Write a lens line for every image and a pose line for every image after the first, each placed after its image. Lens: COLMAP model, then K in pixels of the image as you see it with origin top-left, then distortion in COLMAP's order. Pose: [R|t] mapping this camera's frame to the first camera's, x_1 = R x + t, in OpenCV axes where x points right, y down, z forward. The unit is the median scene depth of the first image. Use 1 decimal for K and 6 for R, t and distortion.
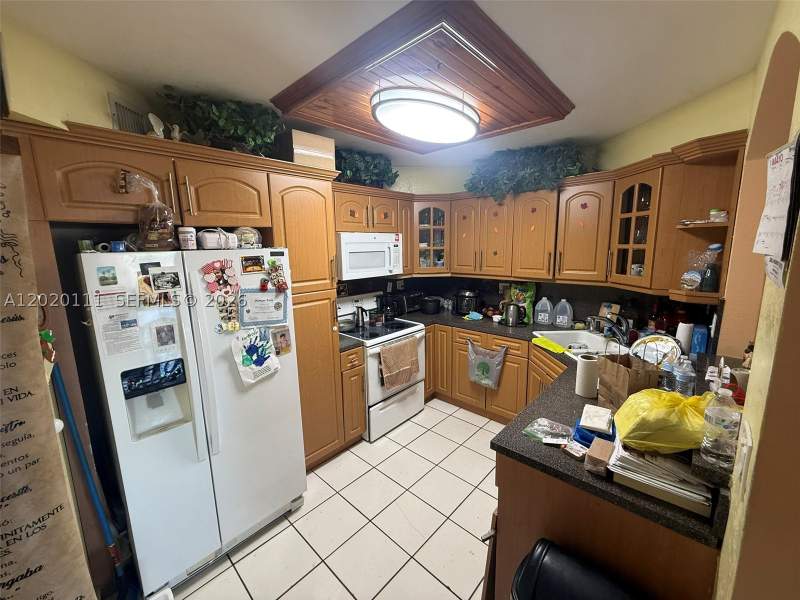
lens RADIAL K [[318.3, 0, 397.6], [0, 318.3, 299.4], [0, 0, 1]] dist [-0.000749, -0.000164]
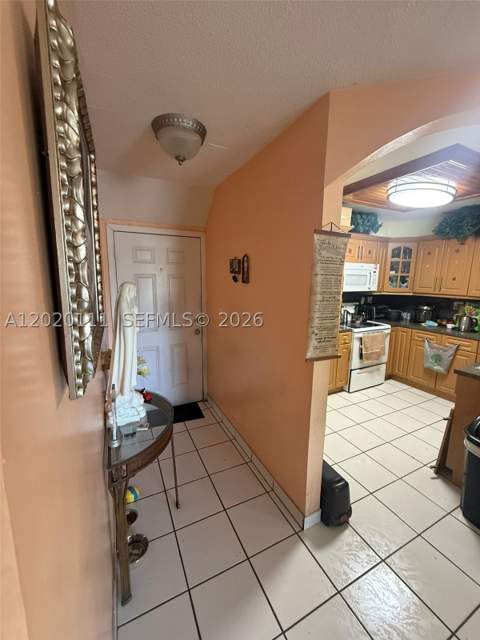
lens RADIAL K [[254.6, 0, 242.3], [0, 254.6, 319.5], [0, 0, 1]] dist [-0.000749, -0.000164]
pose [[0.936137, 0.087207, -0.340650, -0.179244], [-0.087571, 0.996055, 0.014339, 0.105207], [0.340557, 0.016408, 0.940081, -0.390041]]
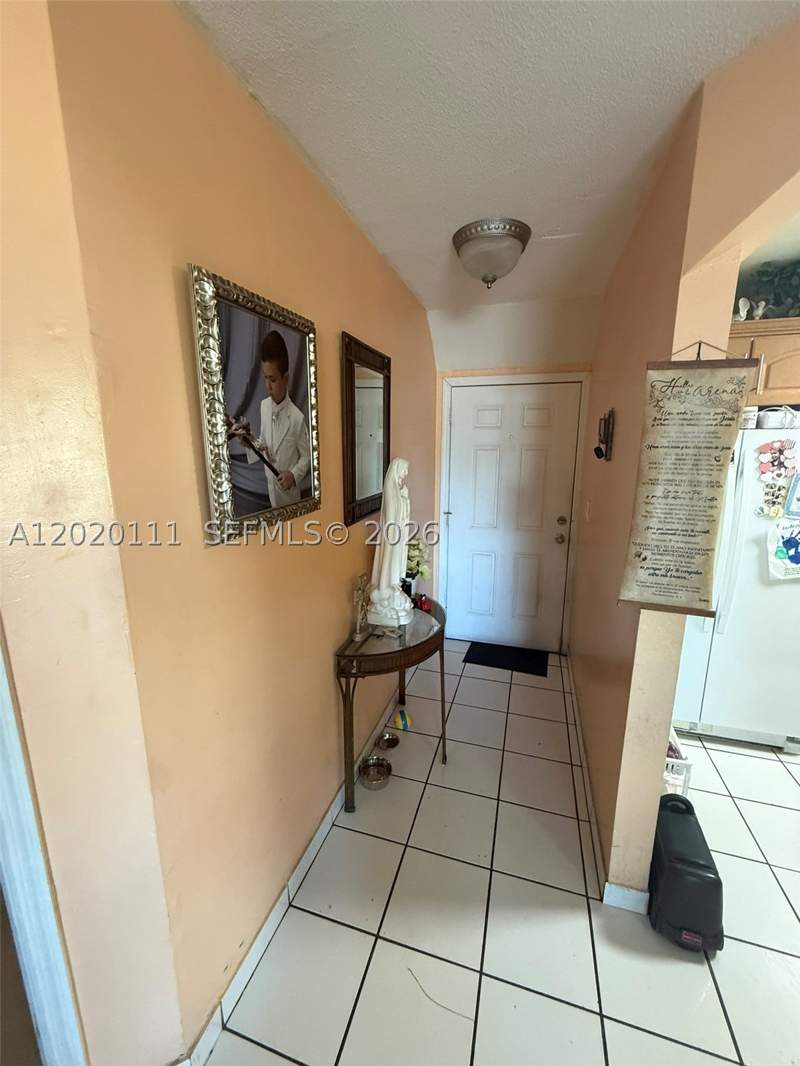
lens RADIAL K [[424.1, 0, 404.7], [0, 424.1, 532.4], [0, 0, 1]] dist [-0.000749, -0.000164]
pose [[0.446727, 0.201516, -0.871680, 0.053242], [-0.160062, 0.976586, 0.143738, 0.078520], [0.880236, 0.075312, 0.468522, -0.306624]]
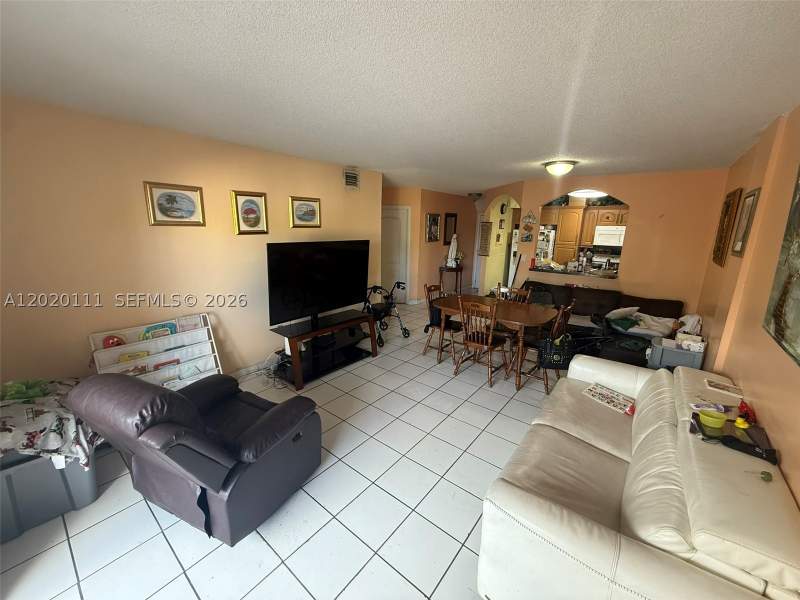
lens RADIAL K [[318.3, 0, 398.2], [0, 318.3, 298.9], [0, 0, 1]] dist [-0.000749, -0.000164]
pose [[0.094389, 0.232500, -0.968005, 2.037393], [-0.181275, 0.960105, 0.212926, 0.100706], [0.978892, 0.155377, 0.132770, -0.730398]]
